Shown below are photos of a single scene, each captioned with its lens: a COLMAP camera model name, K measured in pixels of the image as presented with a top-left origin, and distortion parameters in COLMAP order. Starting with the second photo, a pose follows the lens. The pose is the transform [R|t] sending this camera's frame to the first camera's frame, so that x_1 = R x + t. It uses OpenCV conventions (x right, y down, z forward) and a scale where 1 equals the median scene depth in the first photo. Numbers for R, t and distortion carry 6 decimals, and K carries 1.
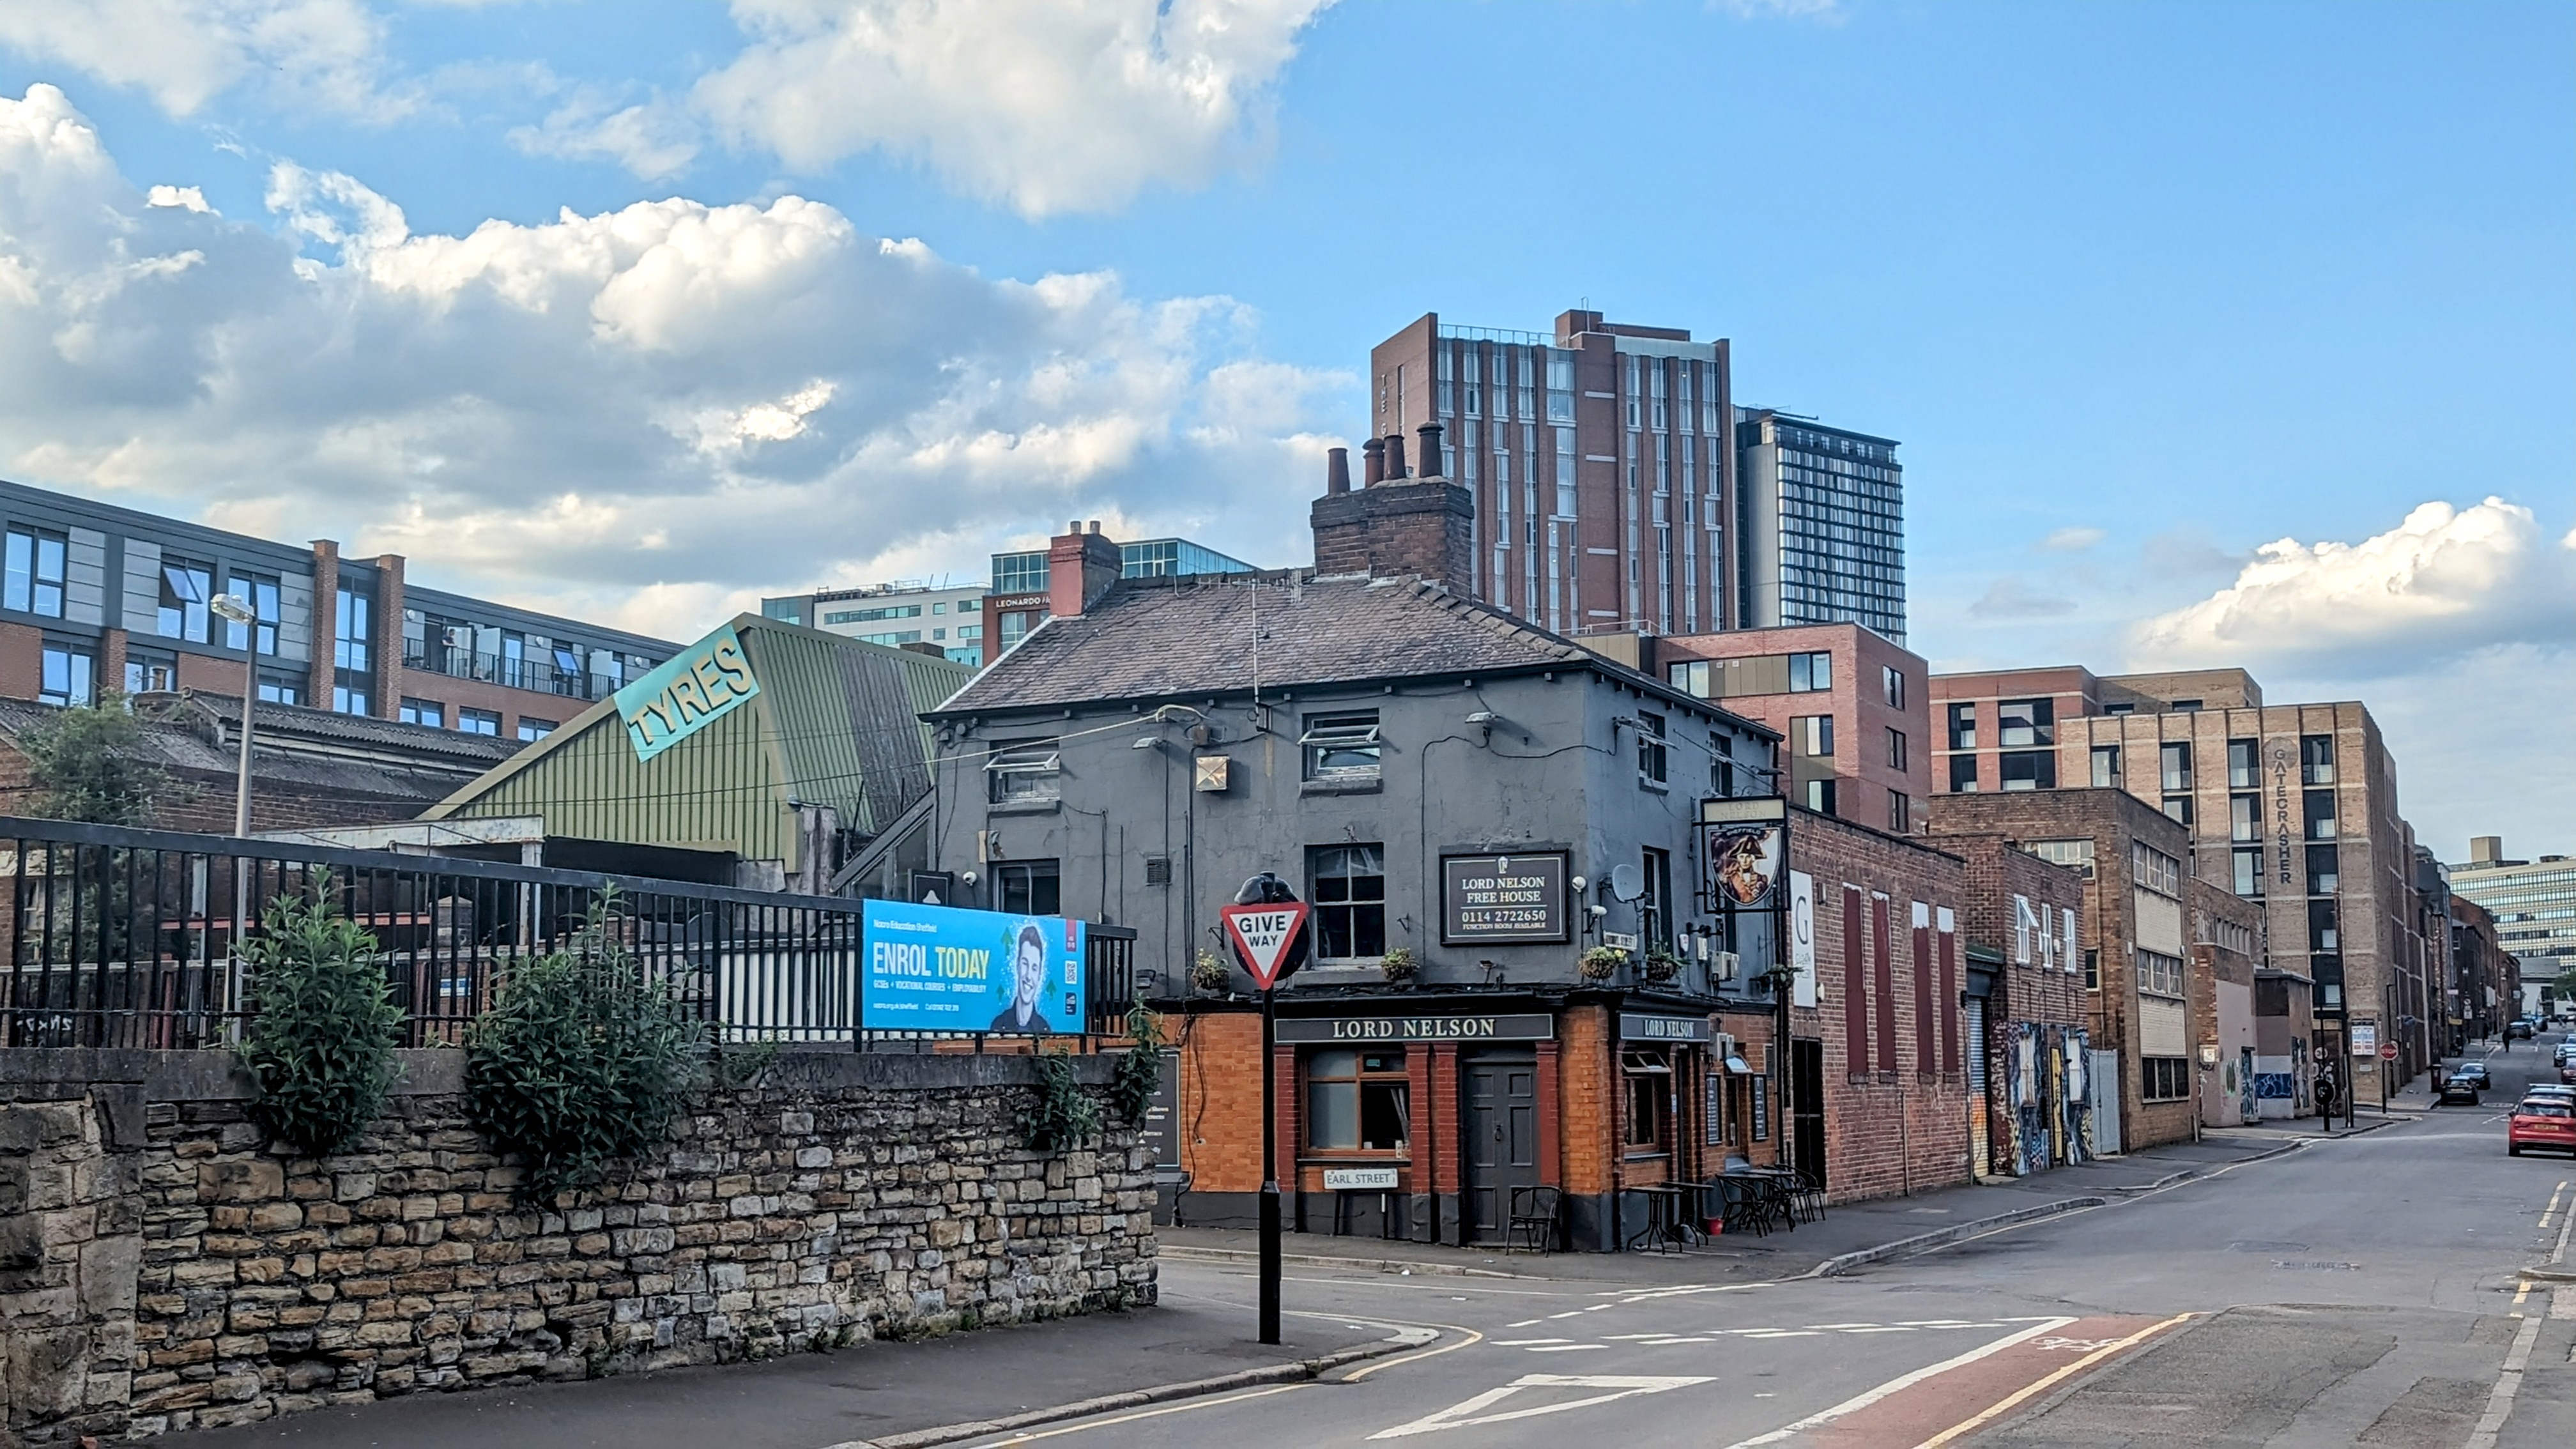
lens RADIAL K [[2889.9, 0, 1292.0], [0, 2889.9, 732.5], [0, 0, 1]] dist [0.028128, 0.000000]
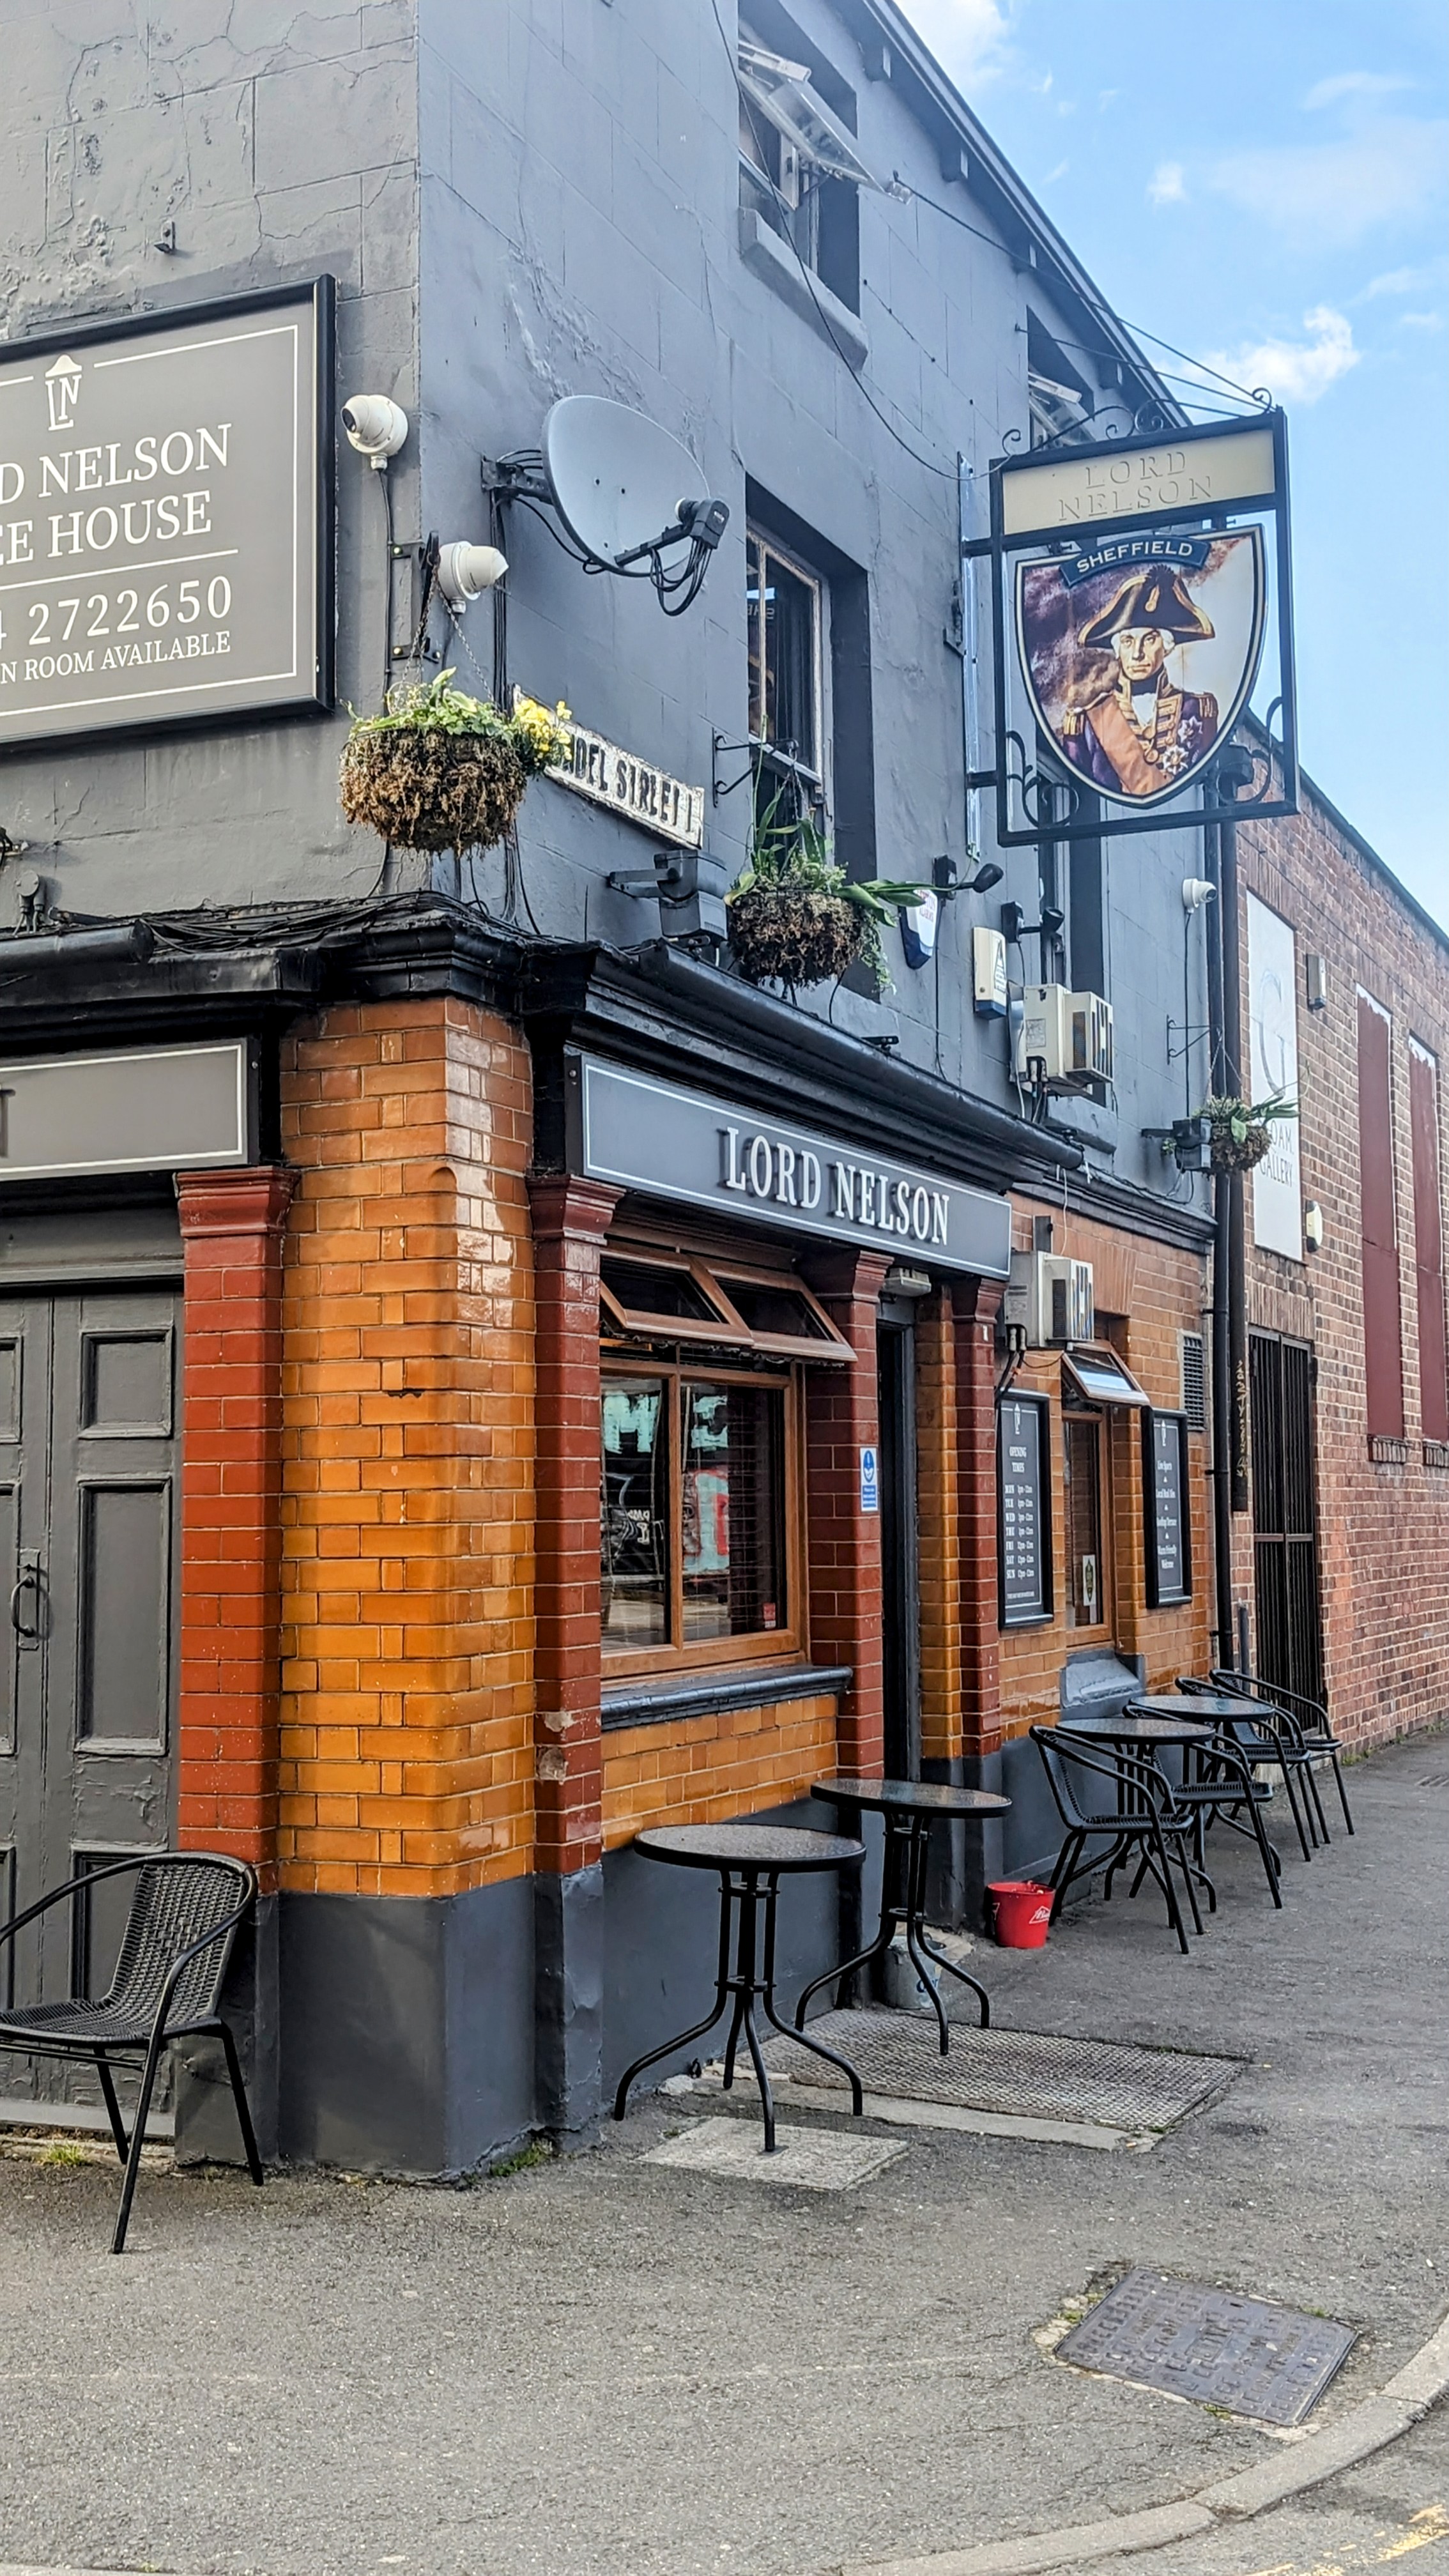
lens RADIAL K [[2889.9, 0, 722.6], [0, 2889.9, 1282.3], [0, 0, 1]] dist [0.028128, 0.000000]
pose [[0.999695, 0.001900, 0.024628, 0.108781], [-0.002850, 0.999250, 0.038606, 0.096849], [-0.024537, -0.038664, 0.998951, 0.713845]]
